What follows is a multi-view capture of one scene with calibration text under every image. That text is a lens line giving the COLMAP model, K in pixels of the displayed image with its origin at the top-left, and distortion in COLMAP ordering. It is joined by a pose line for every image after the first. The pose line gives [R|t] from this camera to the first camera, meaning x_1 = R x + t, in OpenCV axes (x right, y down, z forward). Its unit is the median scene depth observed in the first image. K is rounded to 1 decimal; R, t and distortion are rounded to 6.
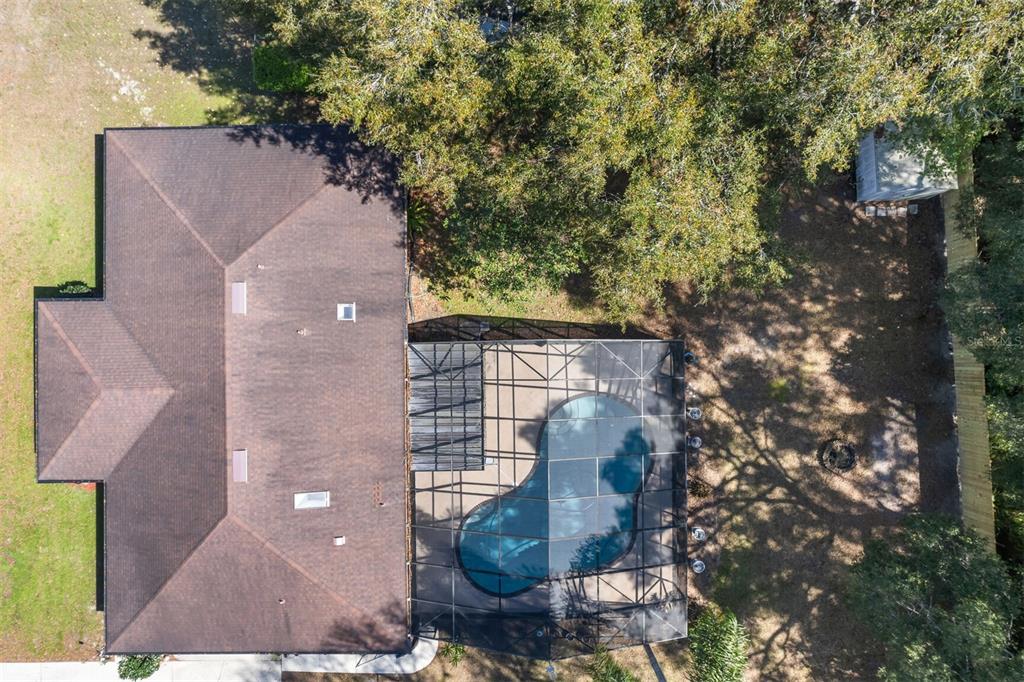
lens RADIAL K [[672.1, 0, 521.2], [0, 672.1, 331.4], [0, 0, 1]] dist [-0.006499, -0.005574]
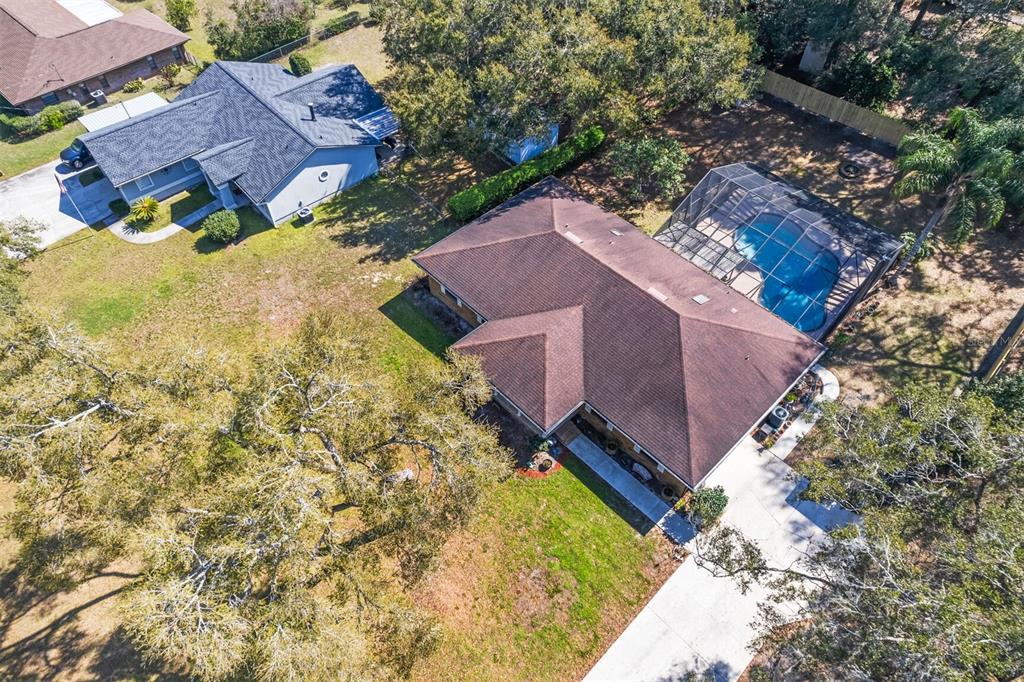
lens RADIAL K [[656.6, 0, 504.7], [0, 656.6, 333.4], [0, 0, 1]] dist [-0.062741, 0.036291]
pose [[0.742698, -0.511125, 0.432609, -1.137458], [0.669572, 0.575064, -0.470079, 0.597171], [-0.008509, 0.638790, 0.769334, -0.026876]]
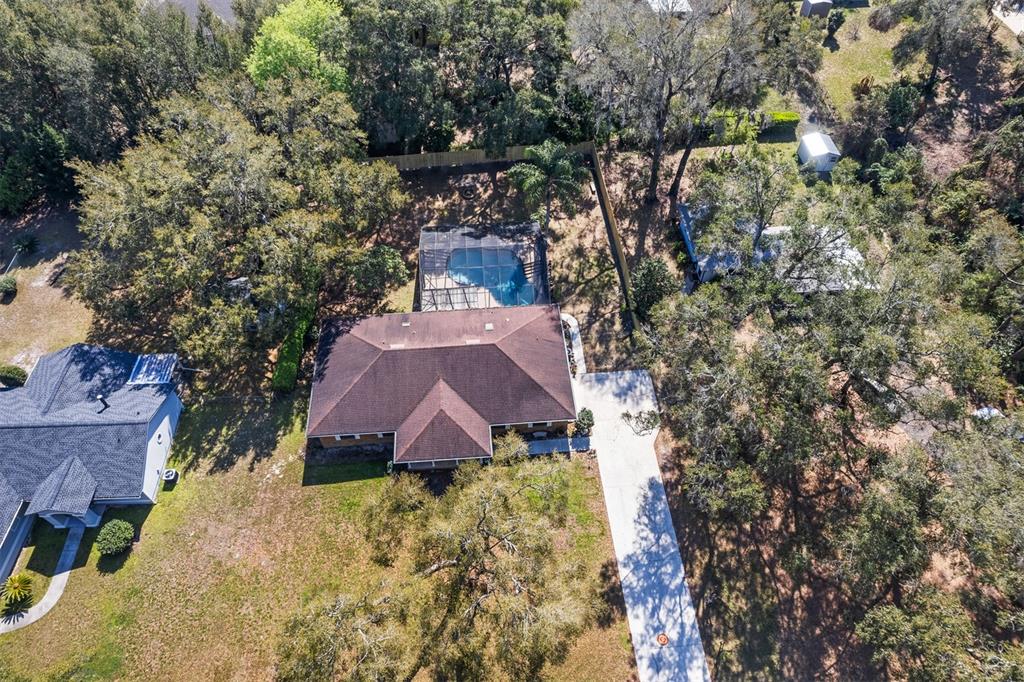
lens RADIAL K [[644.5, 0, 507.1], [0, 644.5, 339.7], [0, 0, 1]] dist [-0.034058, 0.003291]
pose [[-0.048639, -0.770942, 0.635045, -1.530968], [0.998807, -0.040258, 0.027627, 0.219898], [0.004266, 0.635631, 0.771981, -0.562626]]
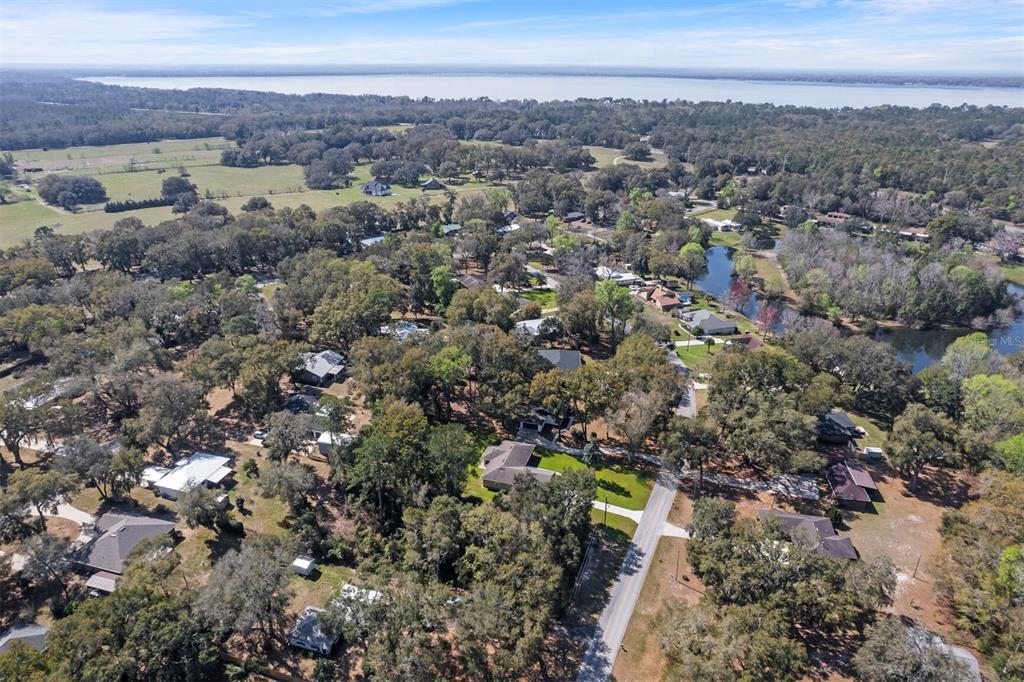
lens RADIAL K [[656.6, 0, 515.0], [0, 656.6, 351.0], [0, 0, 1]] dist [-0.062741, 0.036291]
pose [[-0.951666, -0.129961, 0.278284, -2.141200], [0.307096, -0.388167, 0.868918, -1.625221], [-0.004905, 0.912380, 0.409316, -2.614409]]
